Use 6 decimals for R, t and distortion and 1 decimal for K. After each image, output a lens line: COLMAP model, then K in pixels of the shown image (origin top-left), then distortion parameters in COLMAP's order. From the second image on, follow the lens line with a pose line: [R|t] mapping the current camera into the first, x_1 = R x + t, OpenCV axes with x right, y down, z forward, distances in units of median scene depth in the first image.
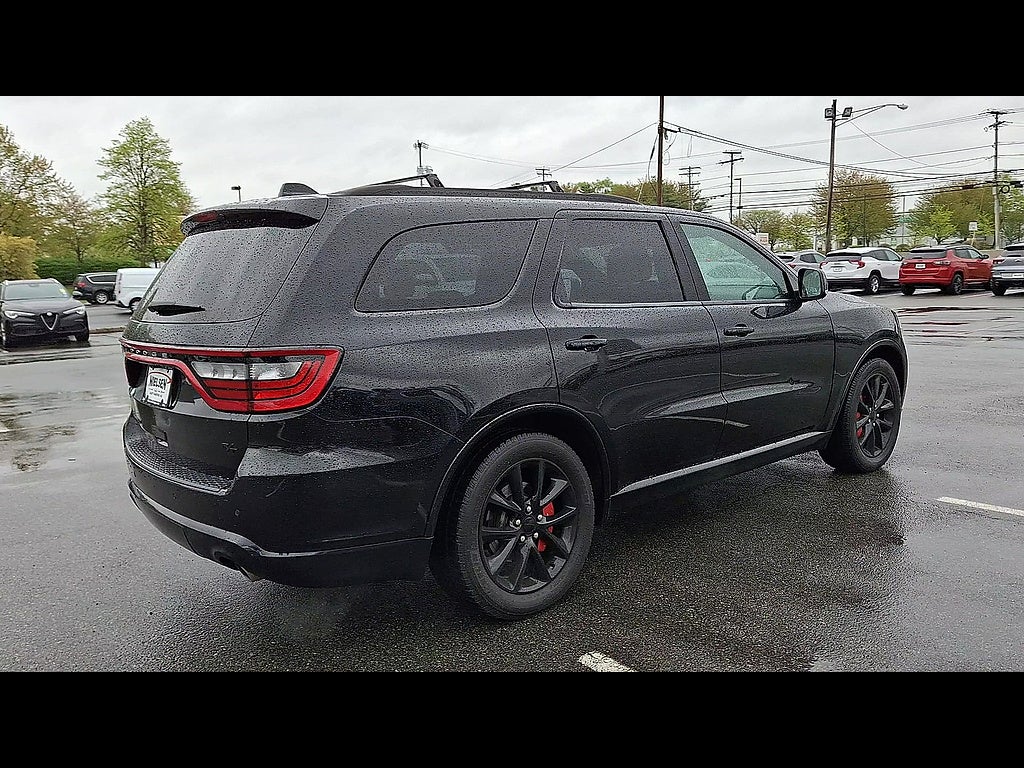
lens RADIAL K [[811.6, 0, 494.9], [0, 811.6, 394.2], [0, 0, 1]] dist [0.022621, -0.045910]
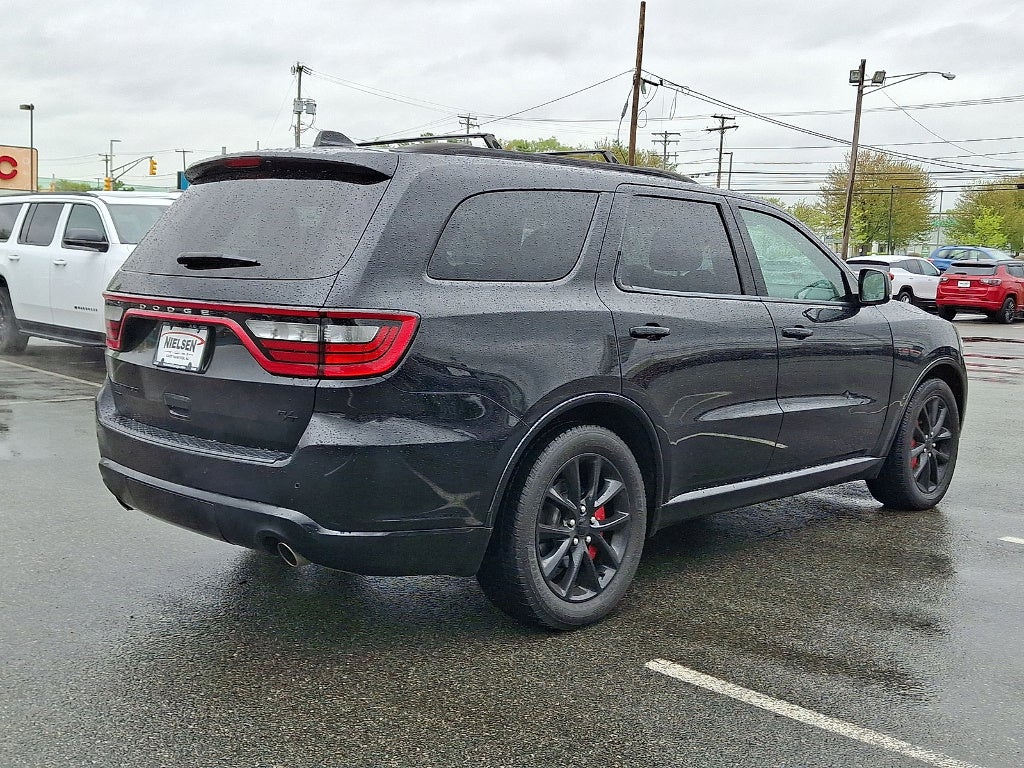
lens RADIAL K [[1152.6, 0, 508.3], [0, 1152.6, 384.6], [0, 0, 1]] dist [0.047683, 0.000000]
pose [[0.991696, 0.056105, 0.115725, -0.132403], [-0.051259, 0.997696, -0.044437, 0.043159], [-0.117951, 0.038136, 0.992287, -0.182099]]
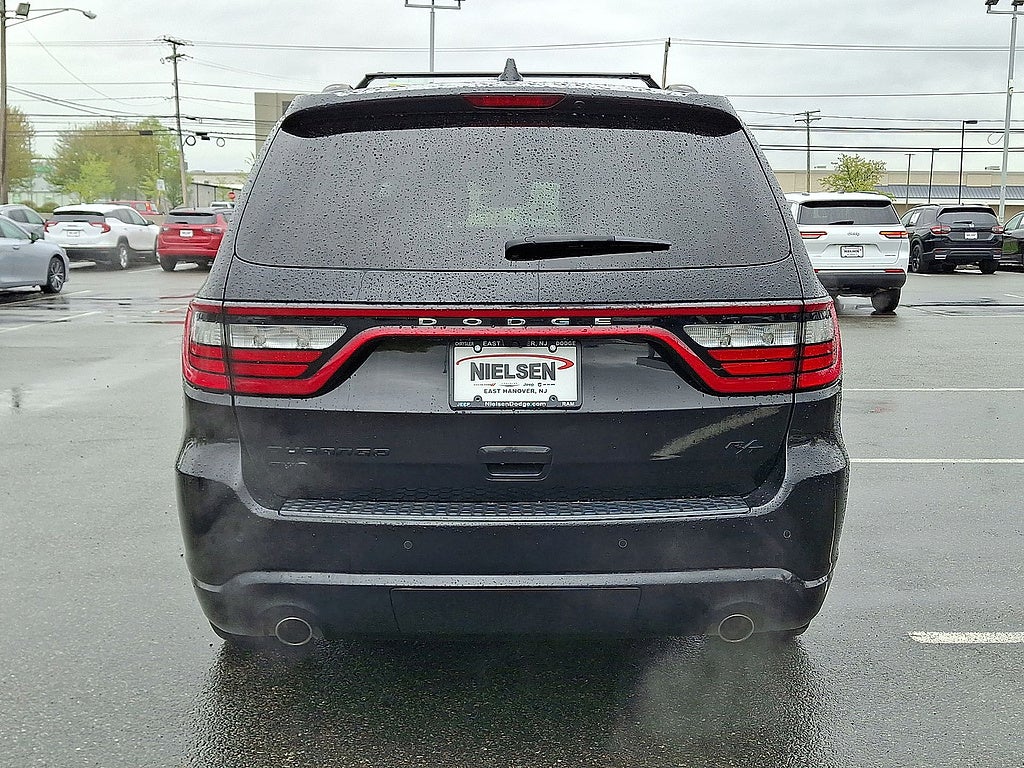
lens RADIAL K [[1175.2, 0, 506.5], [0, 1175.2, 382.3], [0, 0, 1]] dist [0.056952, 0.000000]
pose [[0.639812, -0.065661, 0.765721, -0.695701], [0.089327, 0.995944, 0.010764, -0.010276], [-0.763323, 0.061512, 0.643082, 0.290928]]
